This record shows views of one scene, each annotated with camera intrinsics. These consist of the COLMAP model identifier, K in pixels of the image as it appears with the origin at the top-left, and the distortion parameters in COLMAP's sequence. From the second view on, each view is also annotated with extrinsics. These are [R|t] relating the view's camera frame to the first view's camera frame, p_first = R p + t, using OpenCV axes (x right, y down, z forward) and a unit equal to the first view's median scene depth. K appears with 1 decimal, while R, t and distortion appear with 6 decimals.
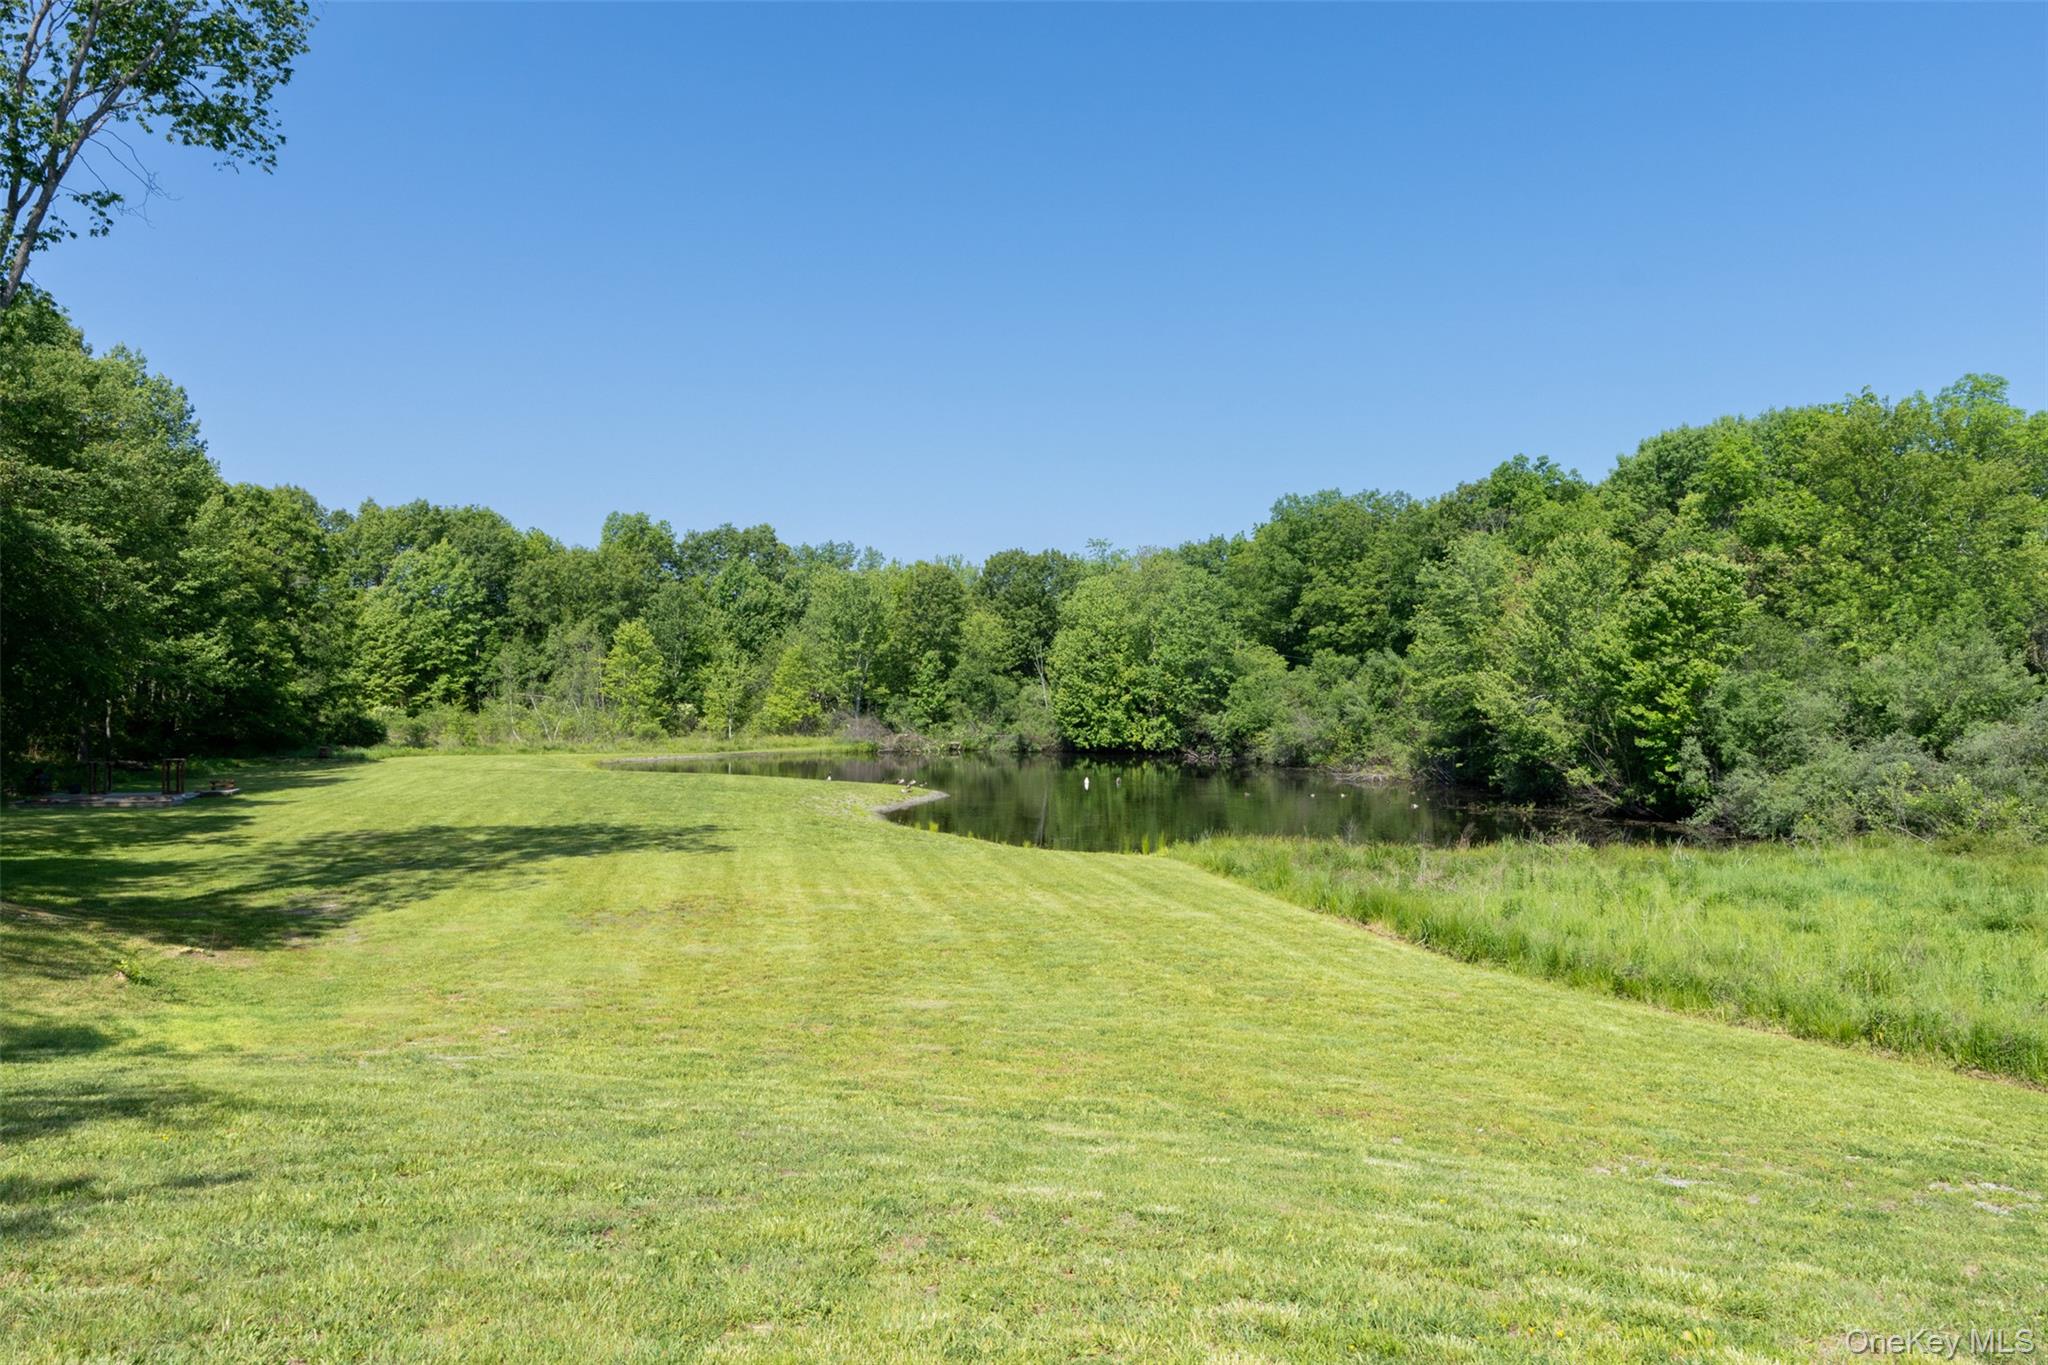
lens RADIAL K [[1416.5, 0, 1026.5], [0, 1416.5, 669.2], [0, 0, 1]] dist [-0.004283, 0.003424]
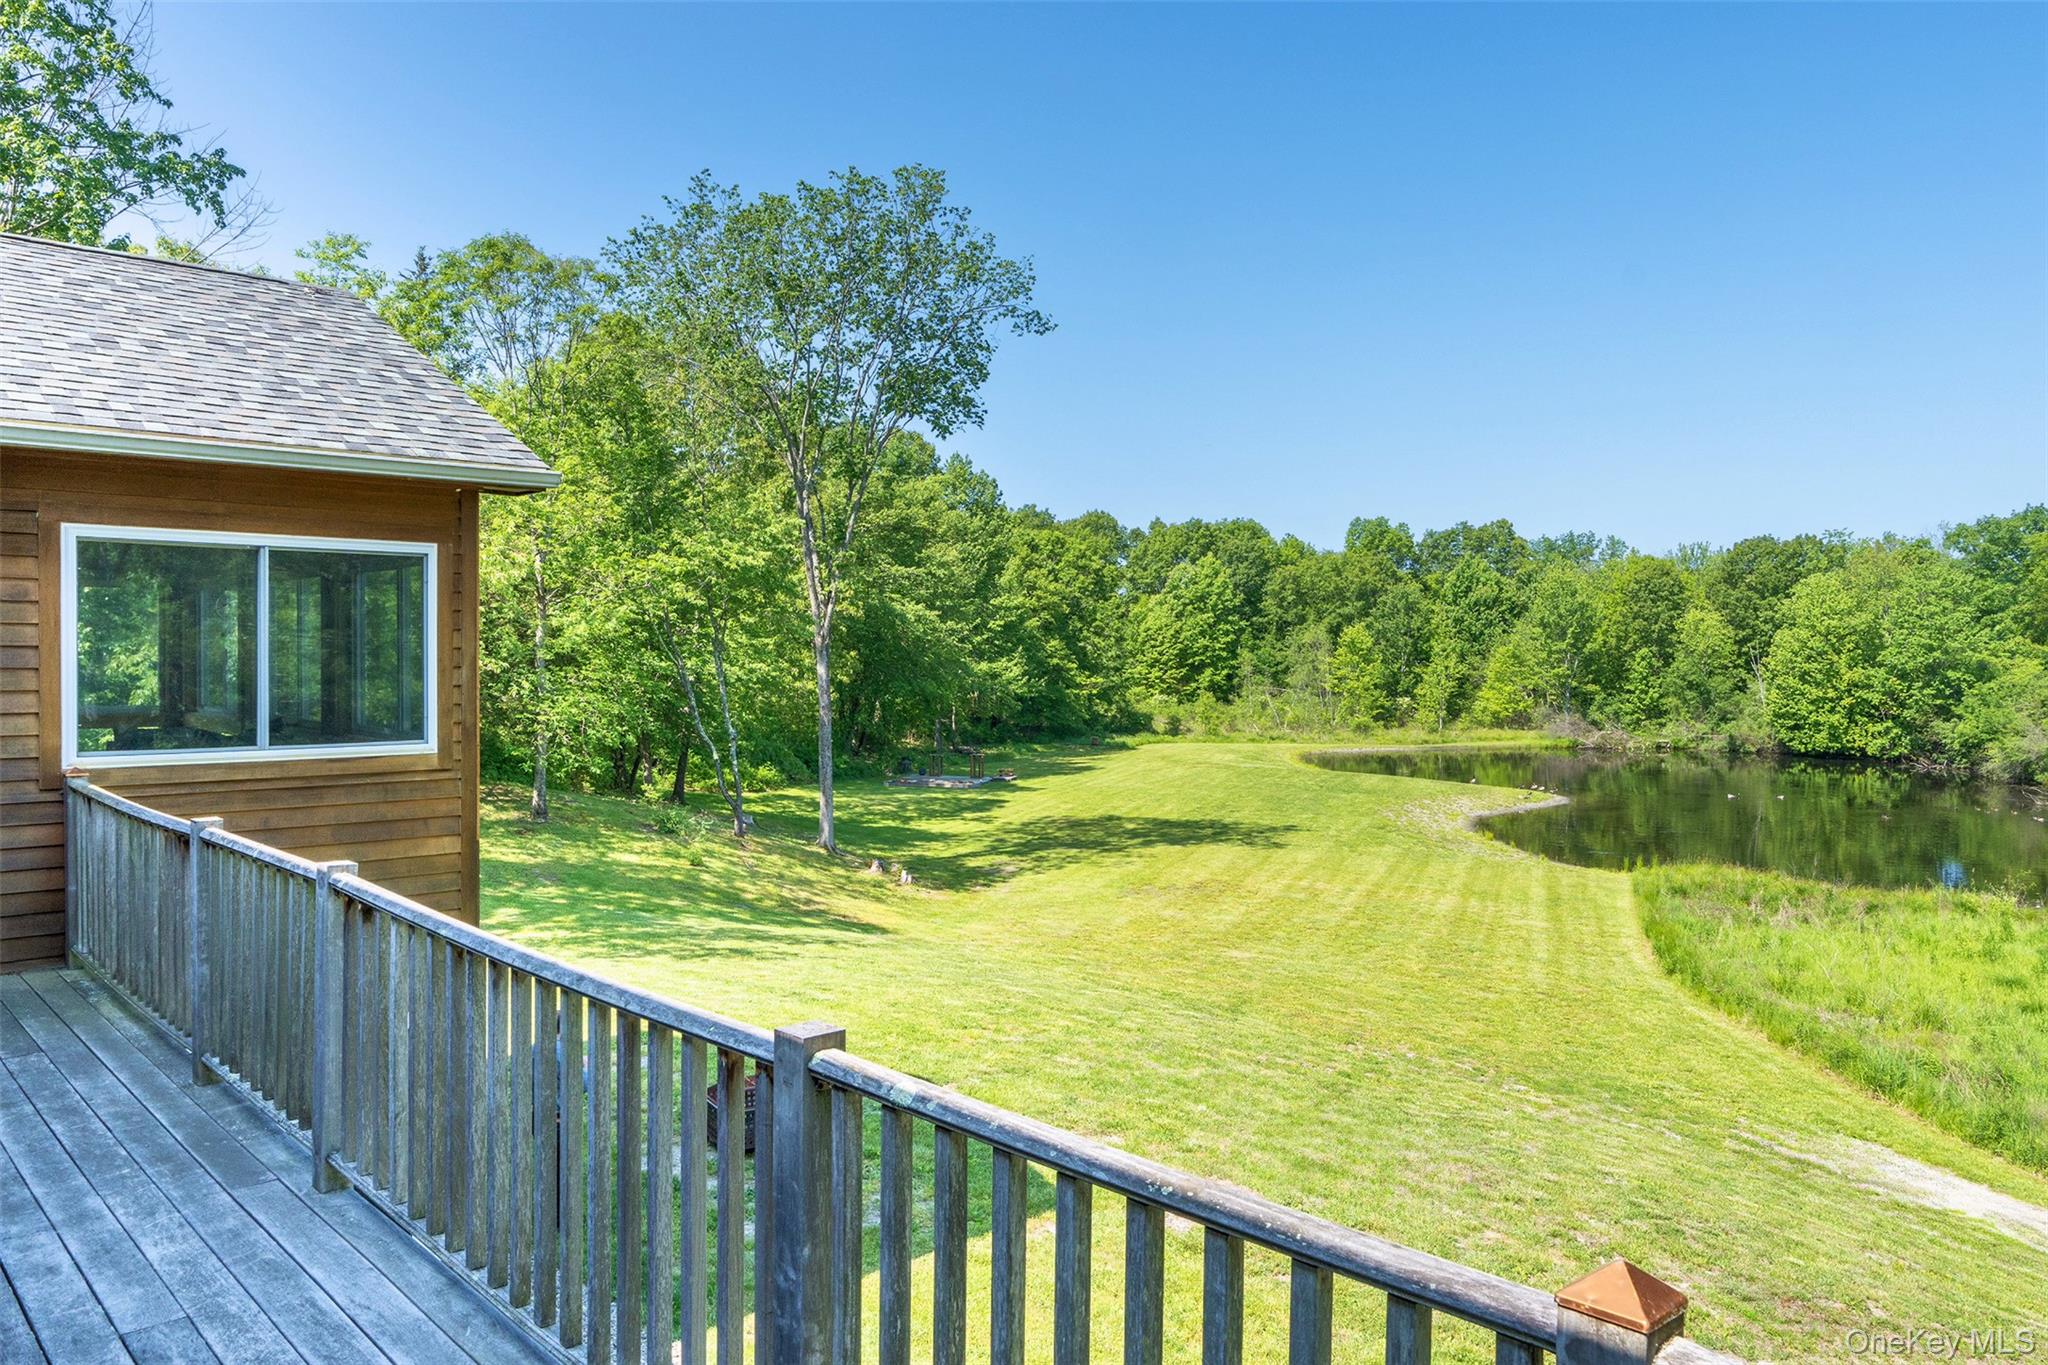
lens RADIAL K [[1416.5, 0, 1023.5], [0, 1416.5, 681.8], [0, 0, 1]] dist [-0.004283, 0.003424]
pose [[0.847520, 0.008024, -0.530702, 0.102367], [0.009484, 0.999497, 0.030258, -0.026174], [0.530678, -0.030677, 0.847018, -0.102924]]
